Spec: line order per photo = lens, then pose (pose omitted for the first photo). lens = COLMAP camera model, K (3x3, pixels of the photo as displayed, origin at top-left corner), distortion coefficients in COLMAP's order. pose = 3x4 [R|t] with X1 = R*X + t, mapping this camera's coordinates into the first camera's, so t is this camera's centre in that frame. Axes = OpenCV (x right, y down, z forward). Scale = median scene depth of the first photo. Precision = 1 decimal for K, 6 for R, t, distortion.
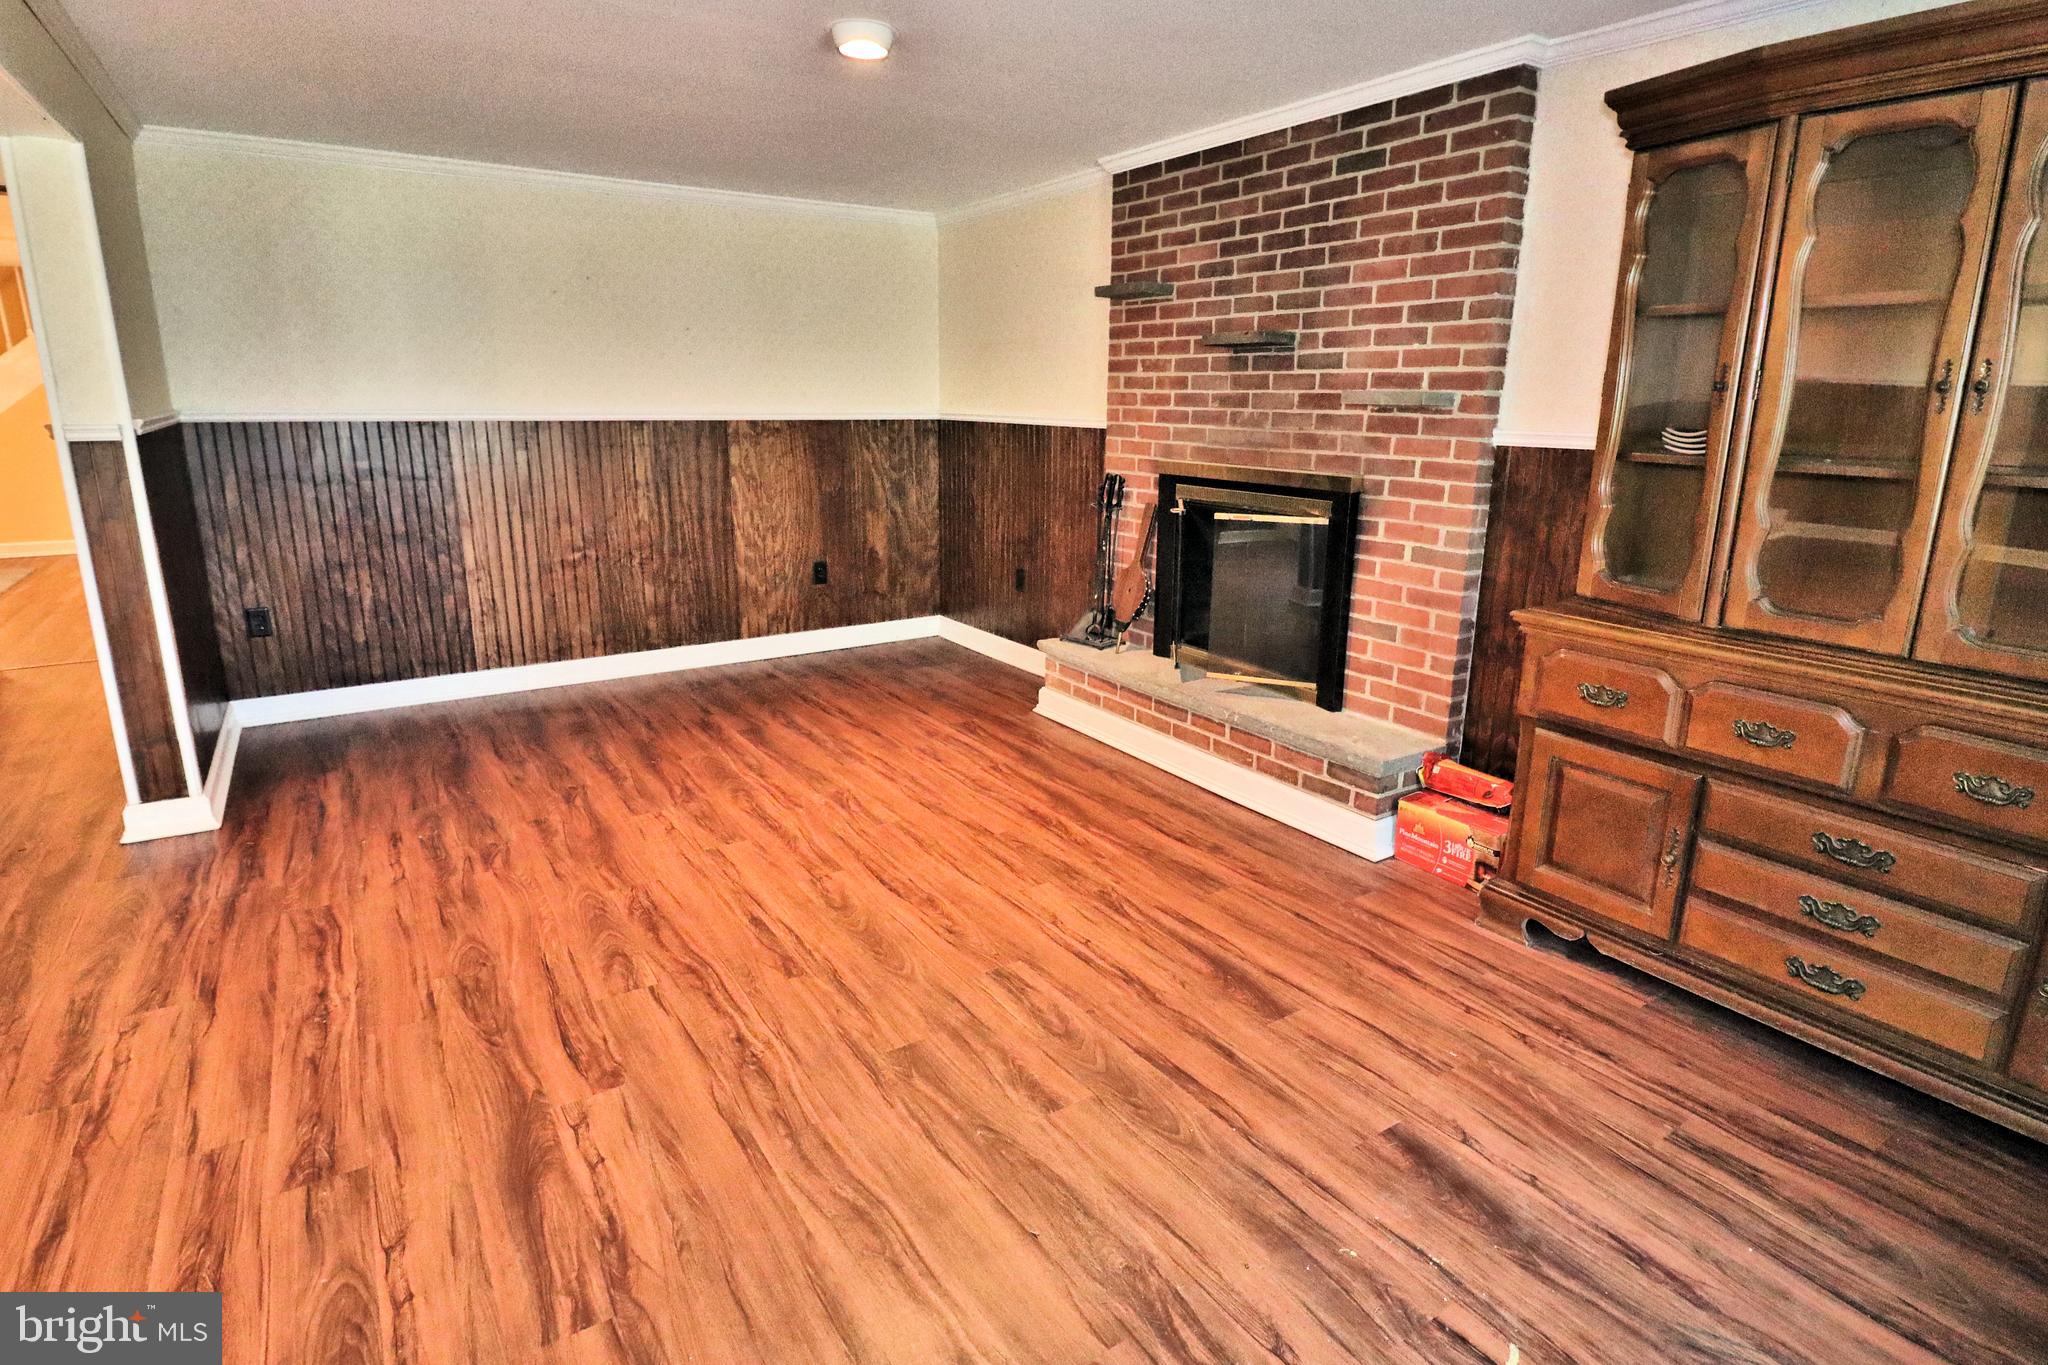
lens RADIAL K [[1059.8, 0, 1033.9], [0, 1059.8, 668.4], [0, 0, 1]] dist [-0.002222, -0.014411]
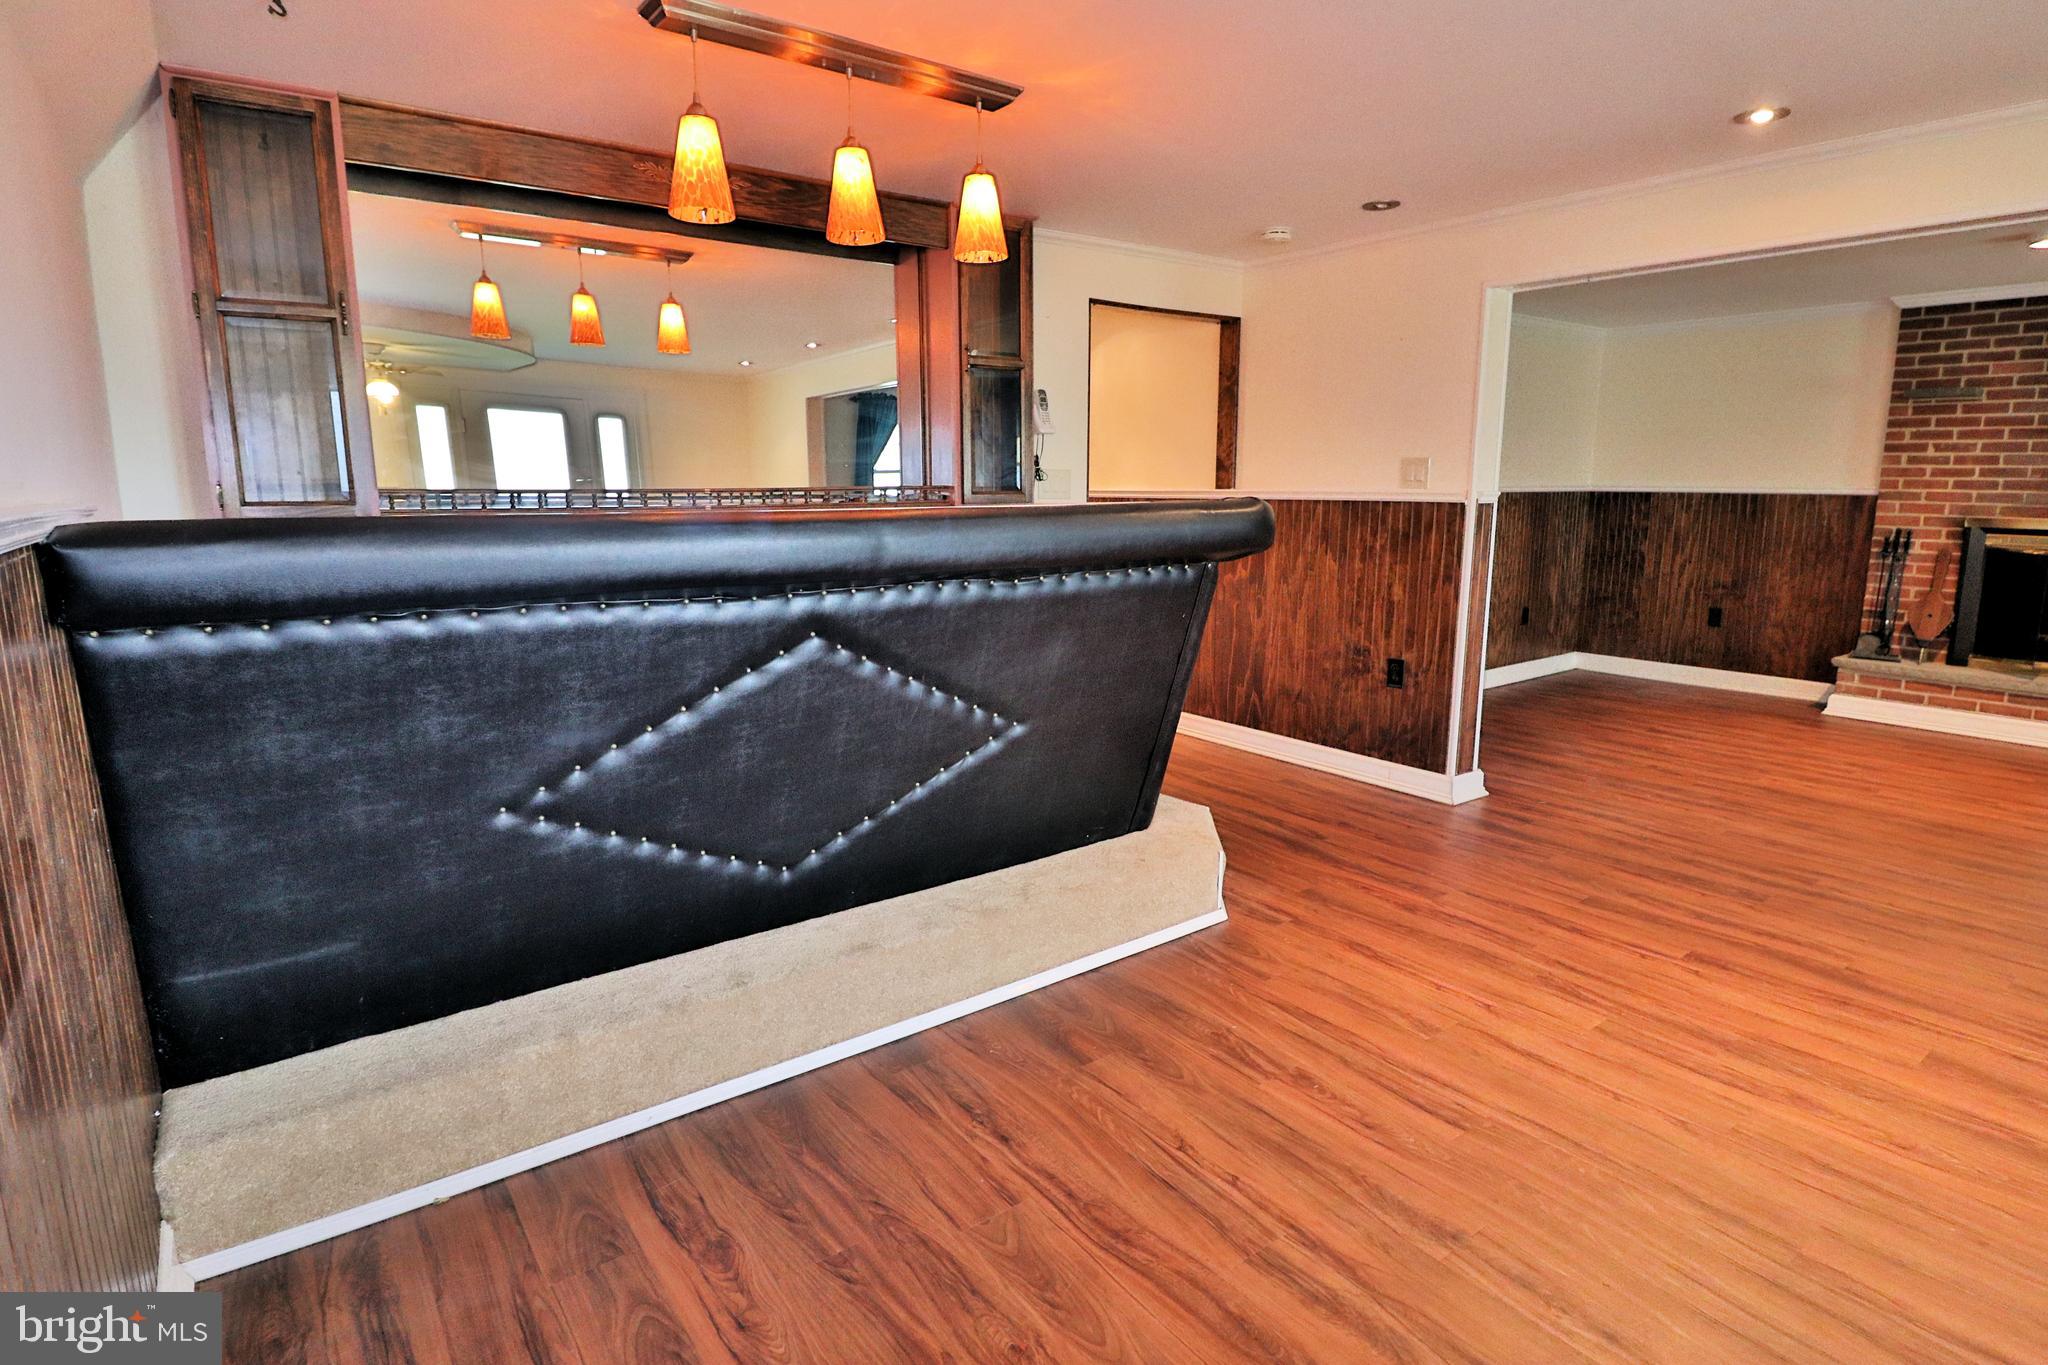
lens RADIAL K [[1053.6, 0, 1030.8], [0, 1053.6, 665.1], [0, 0, 1]] dist [-0.000453, -0.013302]
pose [[0.998509, -0.020071, 0.050765, -1.315147], [0.023971, 0.996710, -0.077428, 0.073464], [-0.049044, 0.078529, 0.995705, -0.276115]]
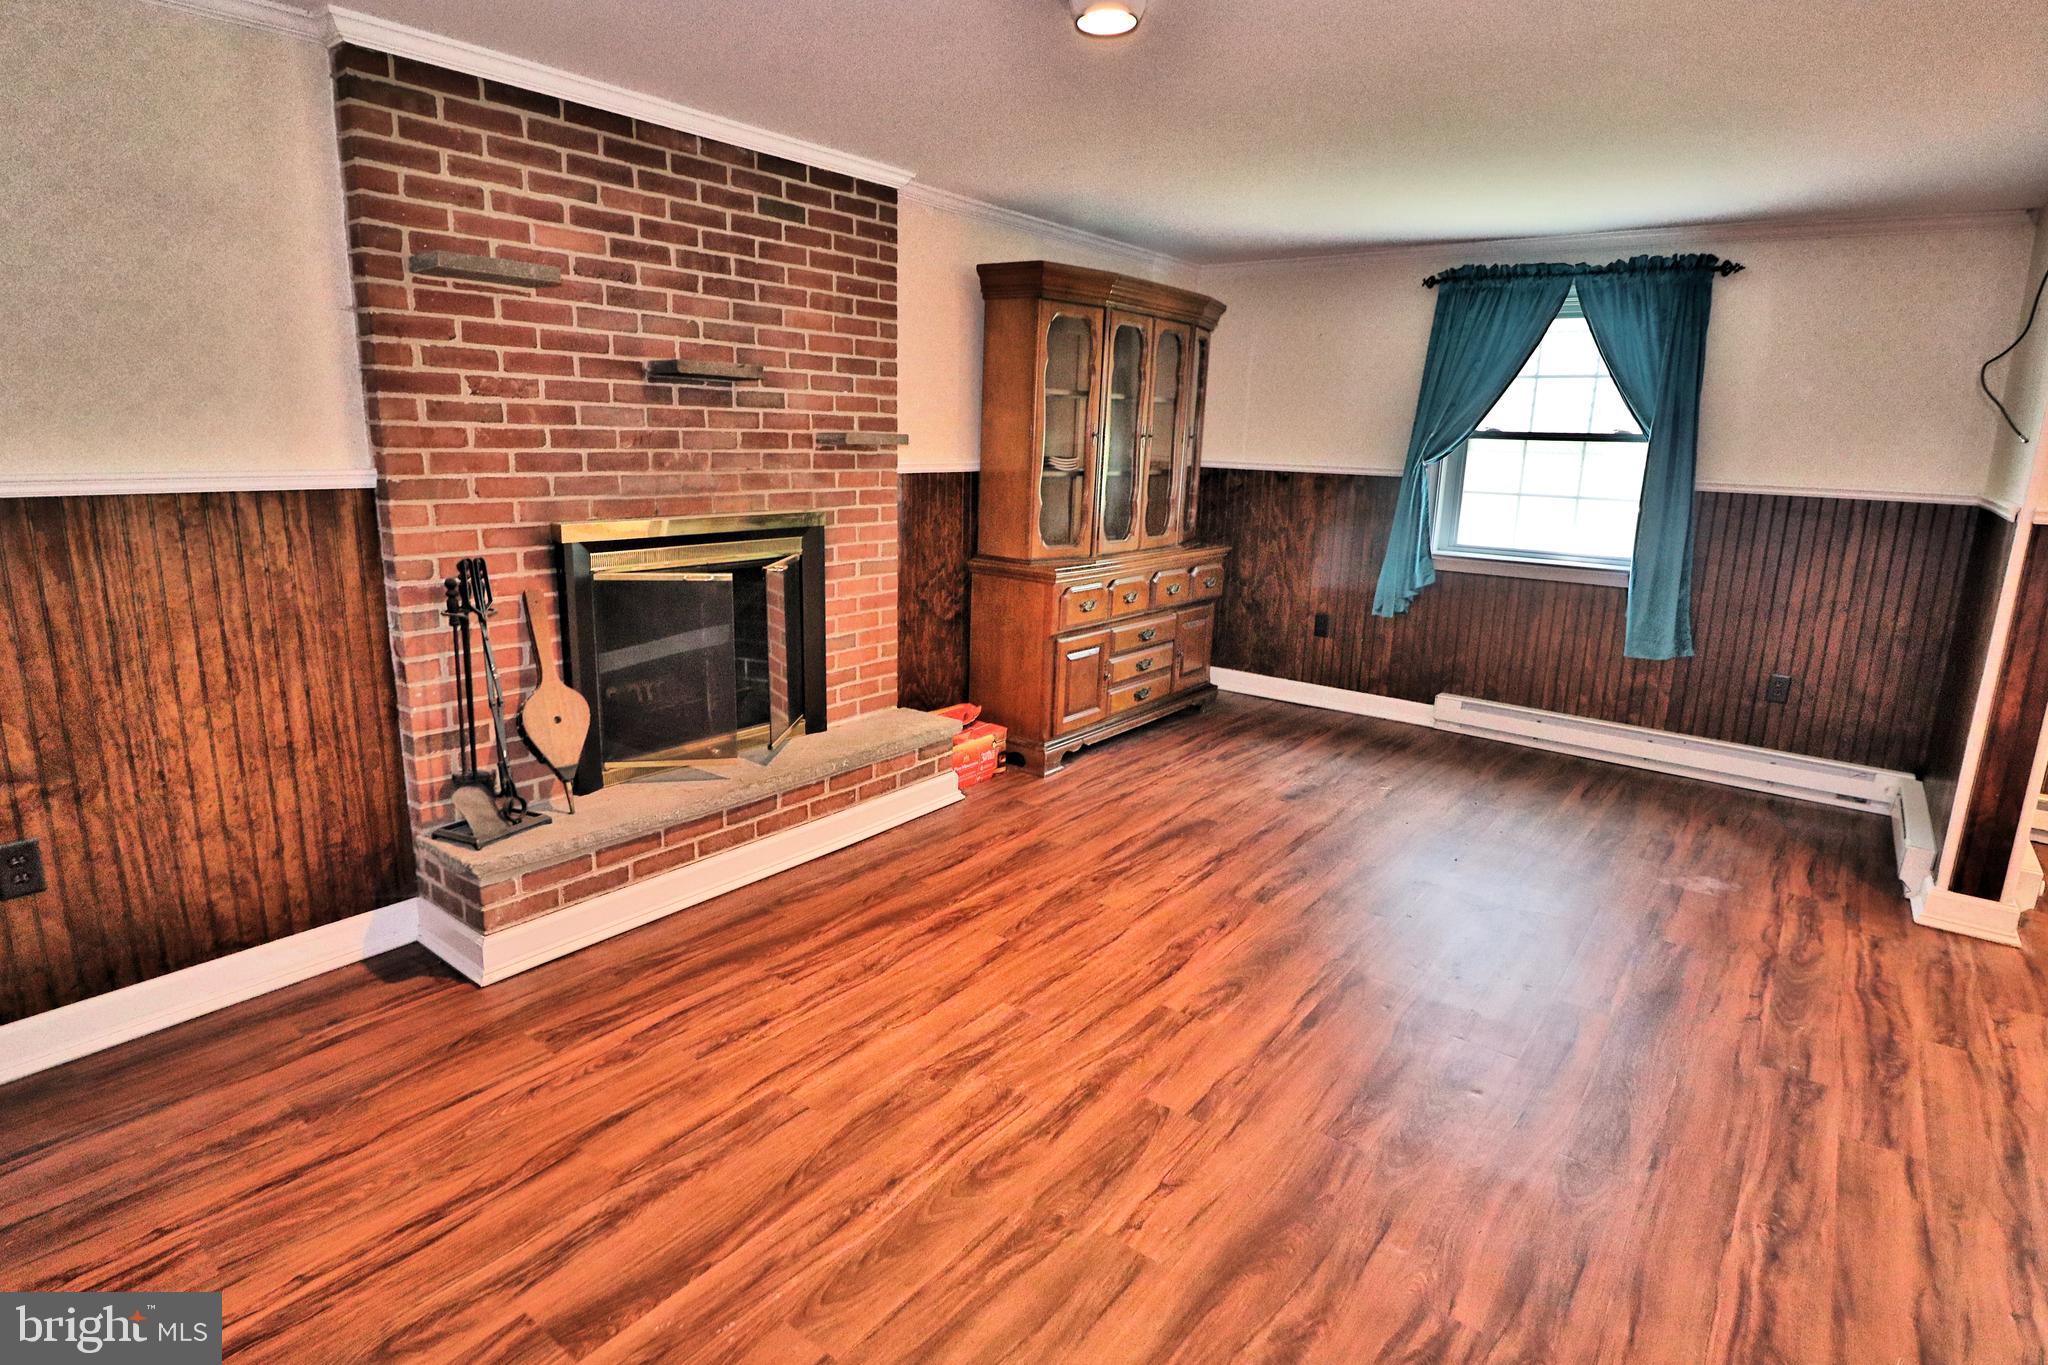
lens RADIAL K [[1053.1, 0, 1037.3], [0, 1053.1, 670.1], [0, 0, 1]] dist [0.000700, -0.014951]
pose [[-0.330941, -0.226956, 0.915953, -0.748848], [0.205582, 0.929992, 0.304713, -0.296158], [-0.920986, 0.289145, -0.261114, 1.070810]]
